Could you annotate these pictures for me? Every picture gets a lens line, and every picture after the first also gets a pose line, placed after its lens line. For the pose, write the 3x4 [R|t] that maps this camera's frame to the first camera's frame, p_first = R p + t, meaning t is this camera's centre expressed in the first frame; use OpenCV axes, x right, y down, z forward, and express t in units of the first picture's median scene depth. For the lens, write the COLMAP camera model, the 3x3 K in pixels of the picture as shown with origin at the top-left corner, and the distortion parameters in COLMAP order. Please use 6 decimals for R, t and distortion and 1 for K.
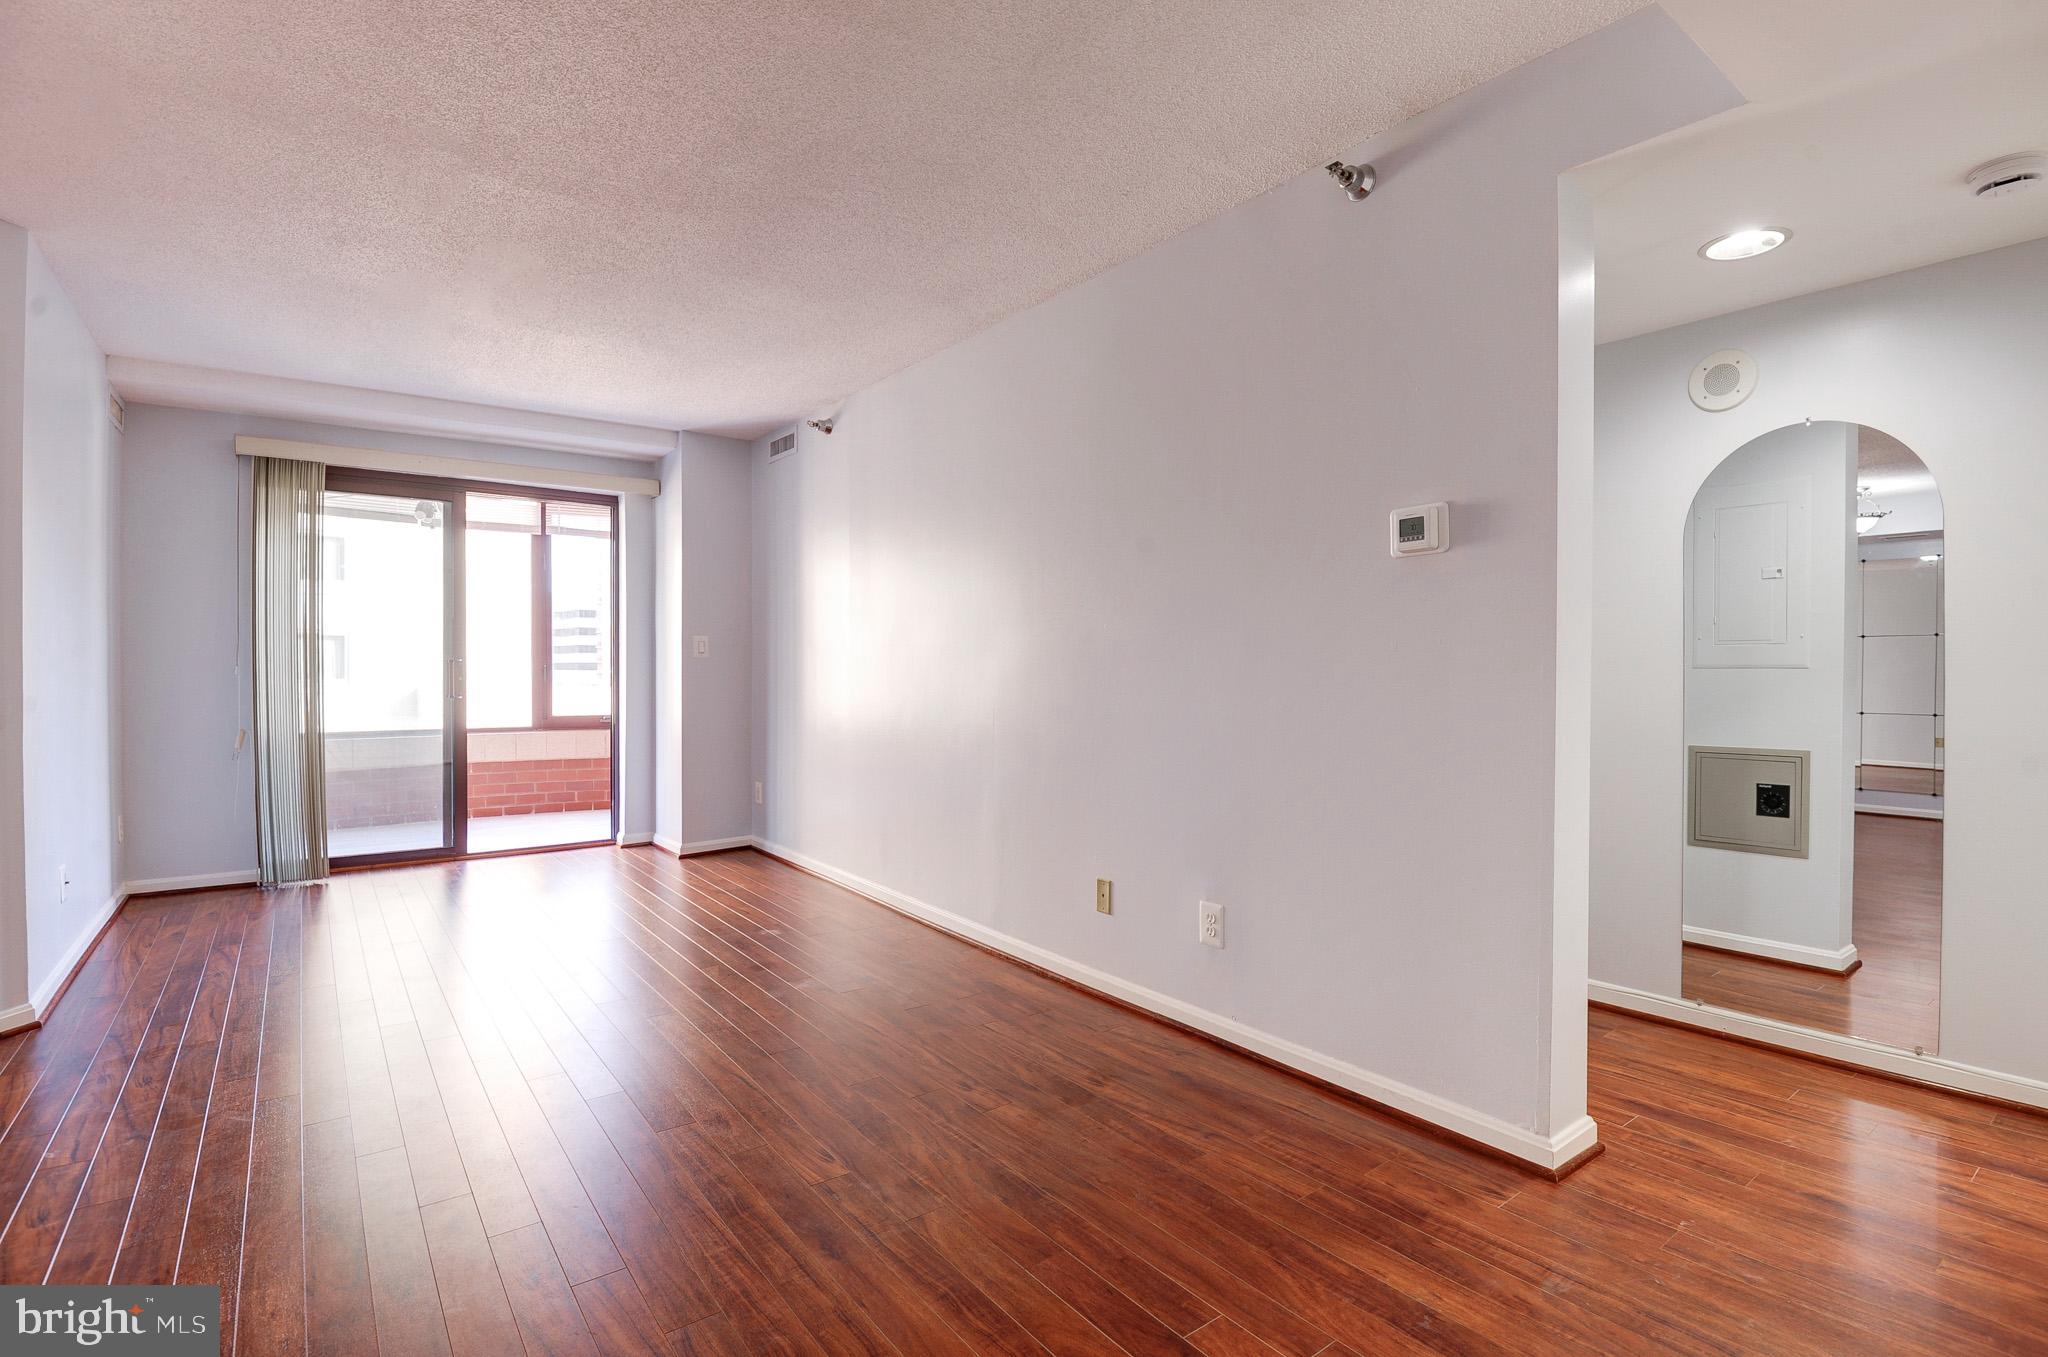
lens RADIAL K [[961.9, 0, 1024.0], [0, 961.9, 678.5], [0, 0, 1]] dist [0.004913, -0.021934]
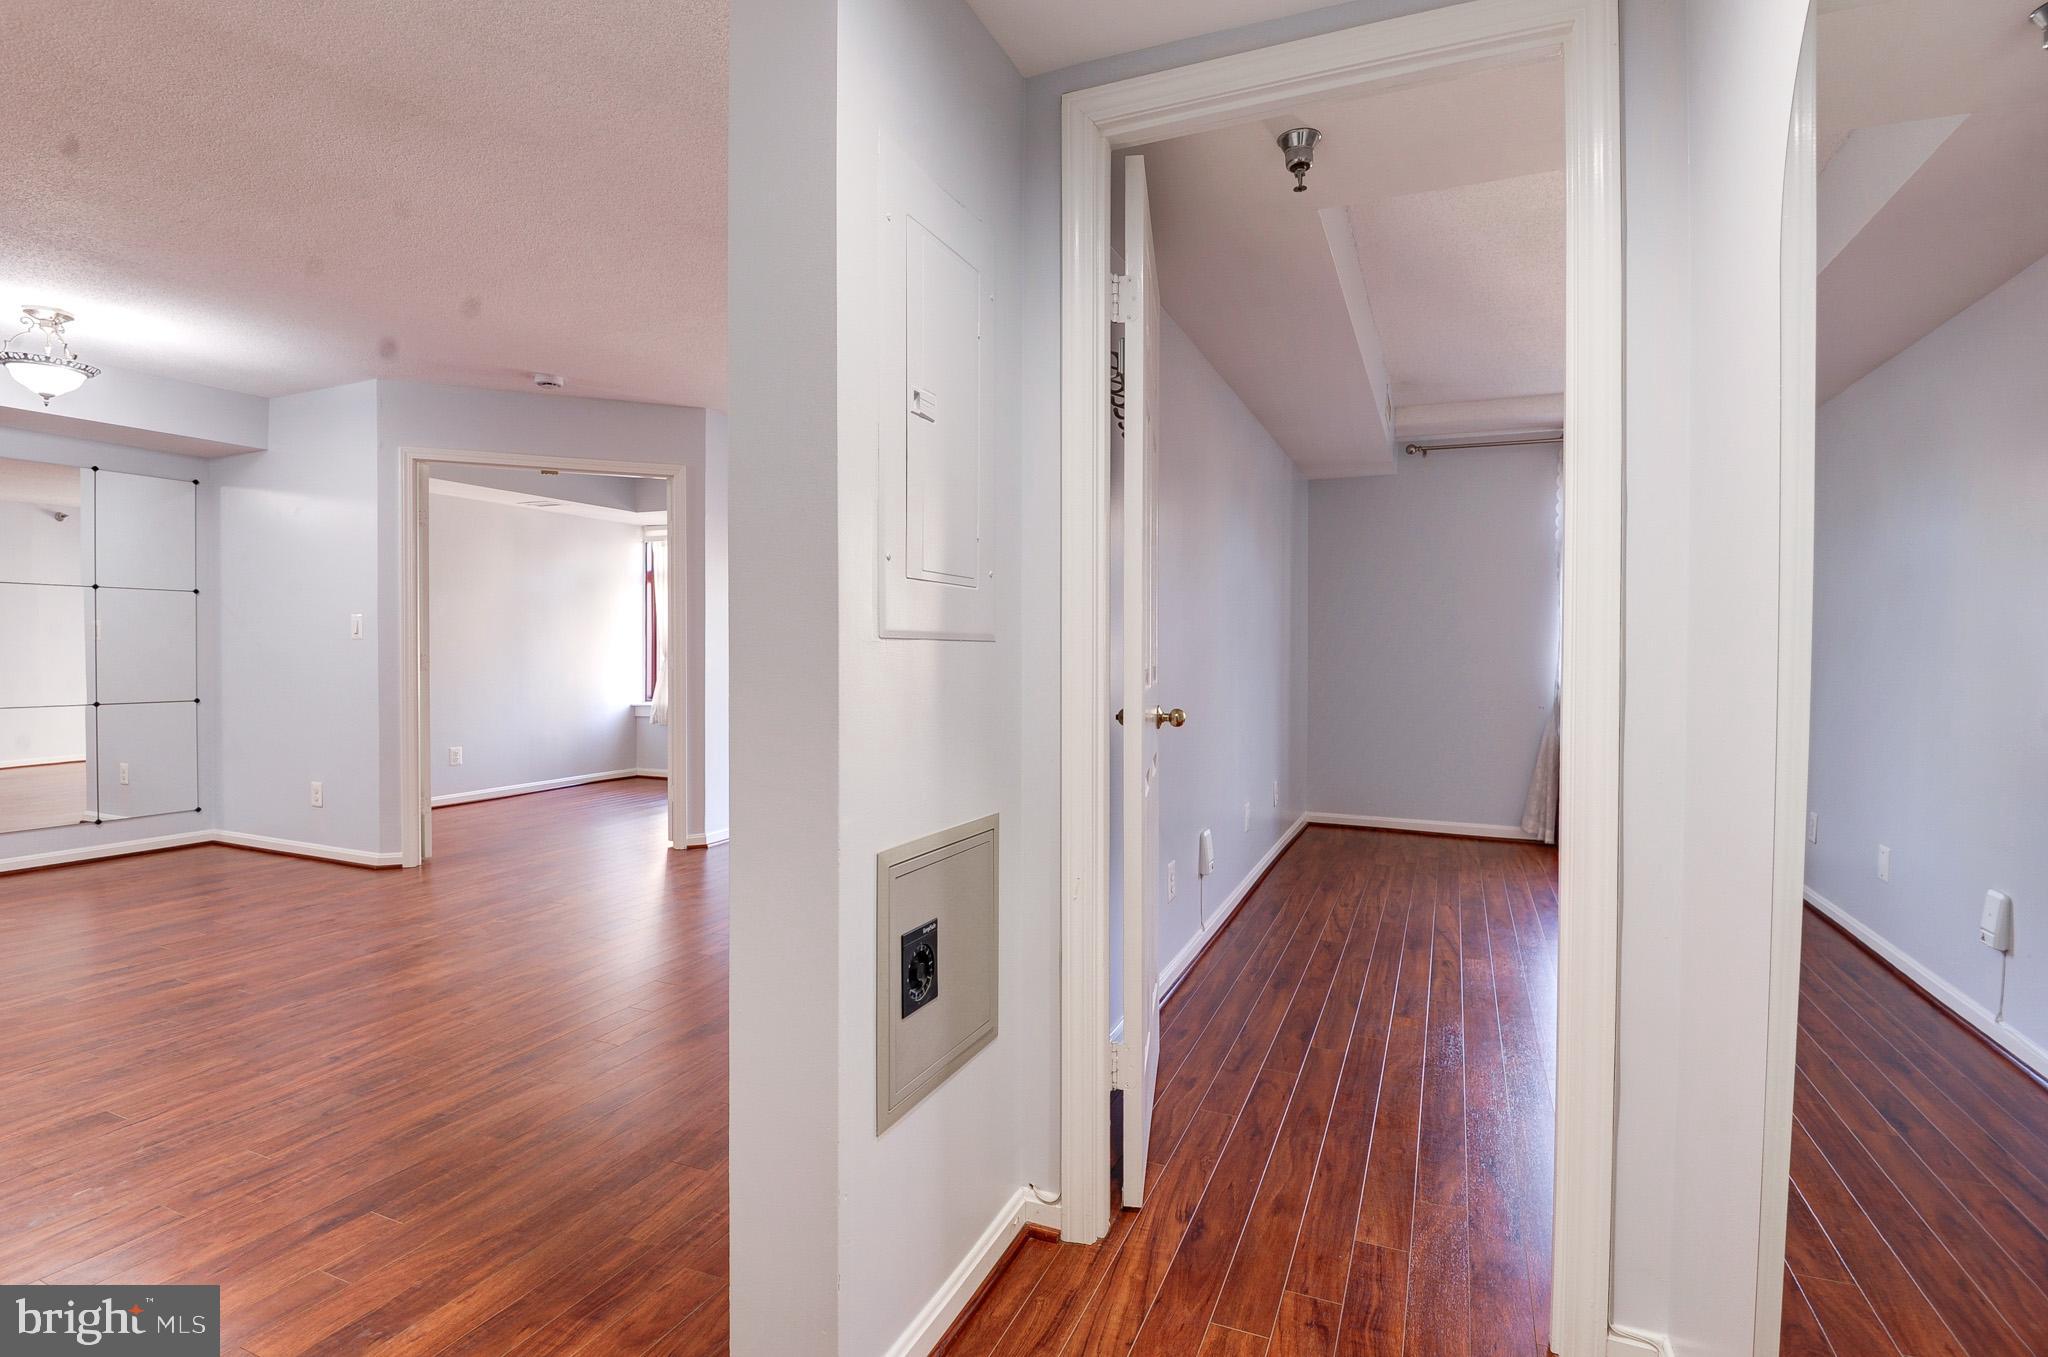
lens RADIAL K [[952.9, 0, 1057.9], [0, 952.9, 672.1], [0, 0, 1]] dist [-0.033259, -0.001664]
pose [[0.525374, 0.023528, -0.850546, 0.529421], [-0.017543, 0.999705, 0.016817, -0.005941], [0.850691, 0.006086, 0.525631, 0.375907]]
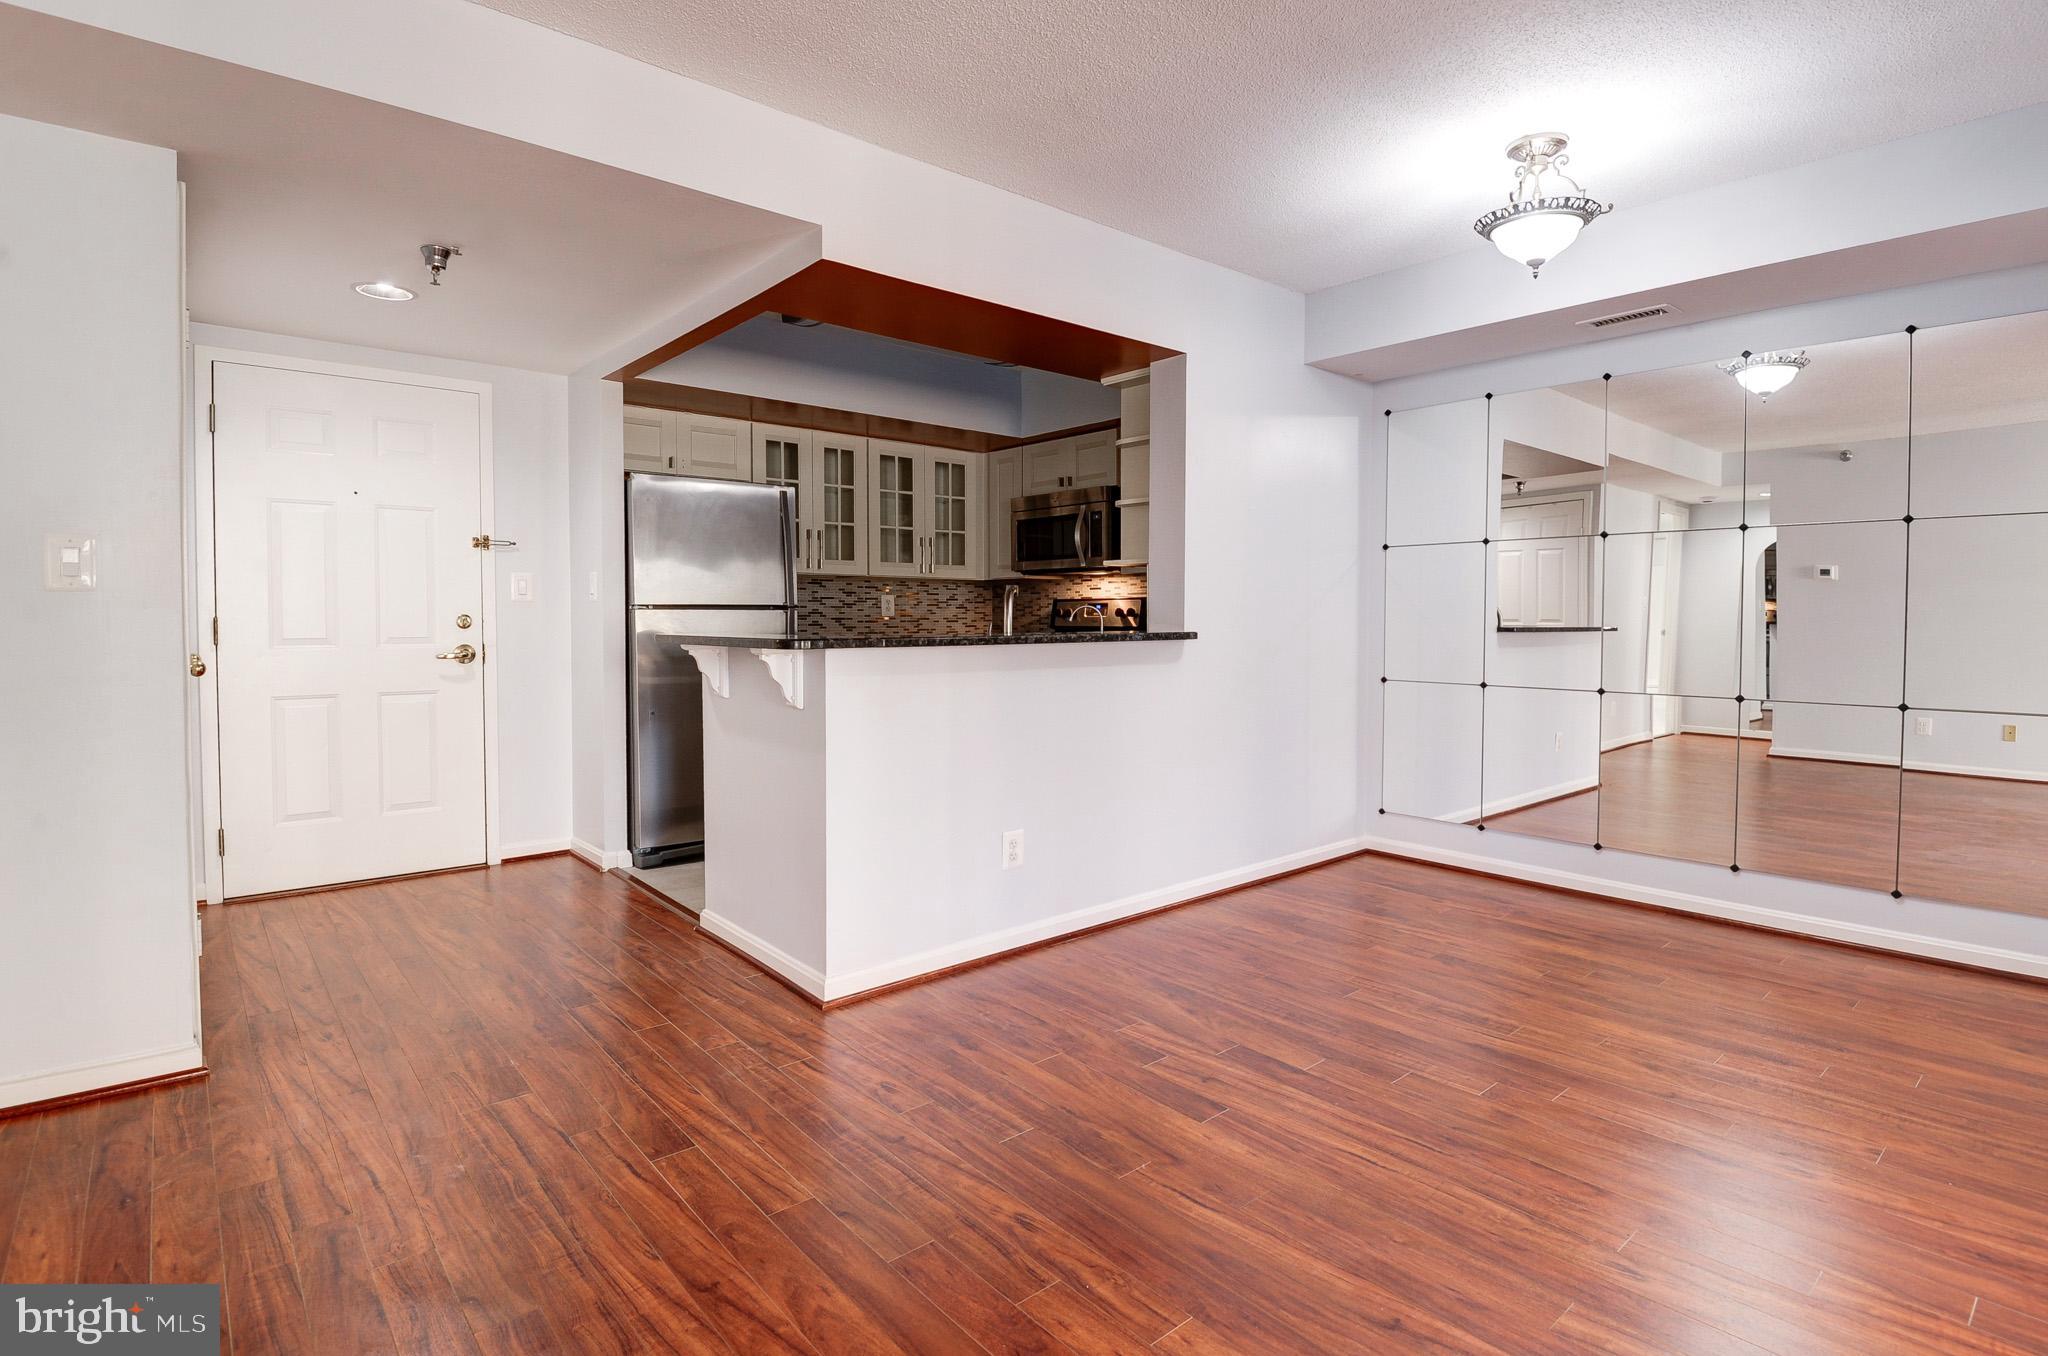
lens RADIAL K [[1007.1, 0, 1021.3], [0, 1007.1, 655.1], [0, 0, 1]] dist [0.025629, -0.041435]
pose [[-0.997938, -0.000198, -0.064188, -0.222576], [-0.003434, 0.998728, 0.050311, -0.005583], [0.064096, 0.050428, -0.996669, 0.649729]]
